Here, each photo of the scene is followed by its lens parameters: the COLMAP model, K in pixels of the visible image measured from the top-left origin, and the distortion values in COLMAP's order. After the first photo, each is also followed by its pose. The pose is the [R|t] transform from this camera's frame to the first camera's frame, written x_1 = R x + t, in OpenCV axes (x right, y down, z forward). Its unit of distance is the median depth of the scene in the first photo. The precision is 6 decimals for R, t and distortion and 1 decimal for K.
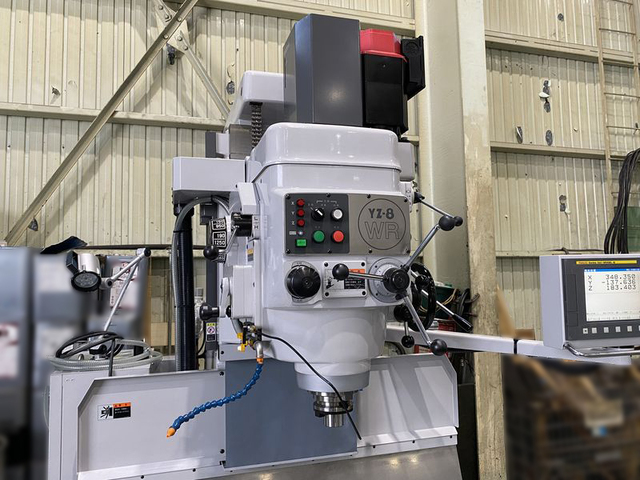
lens RADIAL K [[495.6, 0, 320.0], [0, 495.6, 240.0], [0, 0, 1]] dist [0.053089, -0.068549]
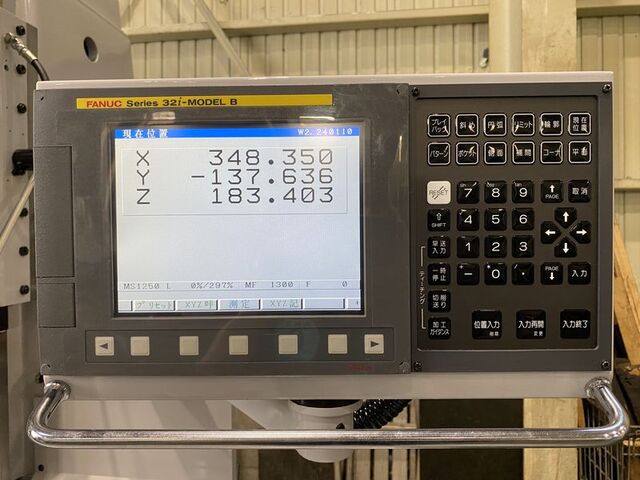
lens RADIAL K [[490.7, 0, 349.0], [0, 490.7, 242.2], [0, 0, 1]] dist [0.096138, -0.000036]
pose [[0.948544, 0.012407, -0.316402, 0.306287], [0.016513, 0.995934, 0.088557, 0.040733], [0.316215, -0.089225, 0.944482, 0.317189]]
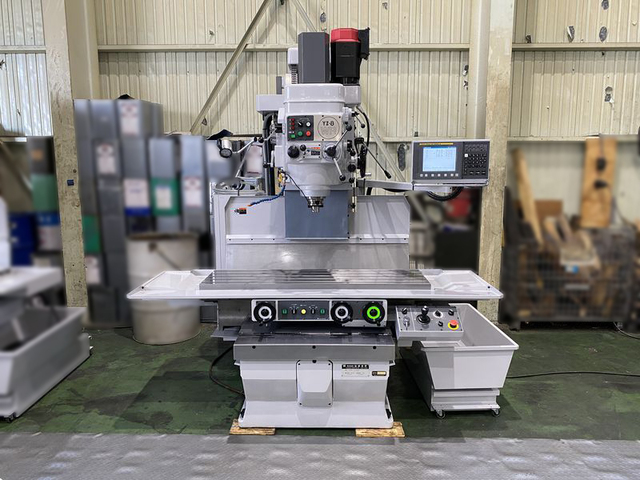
lens RADIAL K [[495.6, 0, 320.0], [0, 495.6, 240.0], [0, 0, 1]] dist [0.053089, -0.068549]
pose [[0.953196, 0.060250, -0.296288, 0.315161], [0.008581, 0.974160, 0.225698, -0.017781], [0.302230, -0.217677, 0.928048, -0.517633]]
